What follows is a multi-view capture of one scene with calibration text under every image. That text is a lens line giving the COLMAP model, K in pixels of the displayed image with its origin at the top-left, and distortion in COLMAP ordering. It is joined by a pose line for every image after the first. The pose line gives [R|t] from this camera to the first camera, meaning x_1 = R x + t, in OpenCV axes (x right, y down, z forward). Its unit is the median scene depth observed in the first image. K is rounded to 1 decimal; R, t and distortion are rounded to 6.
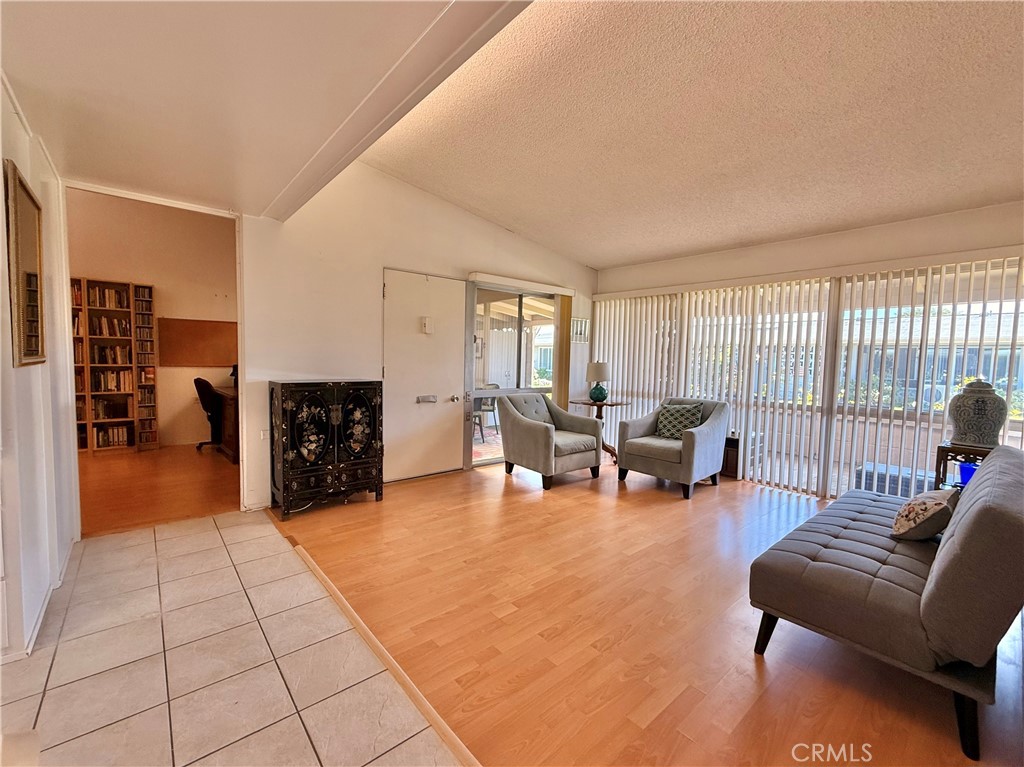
lens RADIAL K [[430.1, 0, 512.0], [0, 430.1, 383.5], [0, 0, 1]] dist [-0.000275, 0.000055]
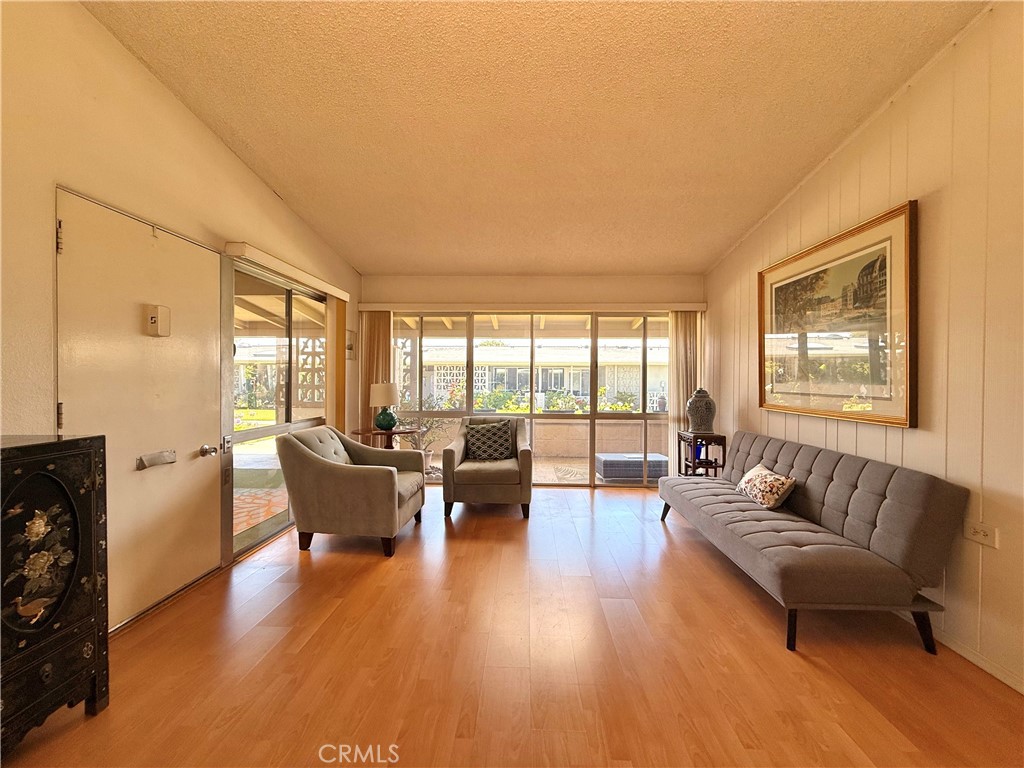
lens RADIAL K [[408.9, 0, 512.0], [0, 408.9, 384.0], [0, 0, 1]] dist [0.001884, 0.000080]
pose [[0.678746, -0.024050, 0.733979, -0.289603], [0.053941, 0.998397, -0.017167, -0.025618], [-0.732390, 0.051243, 0.678955, 0.355478]]
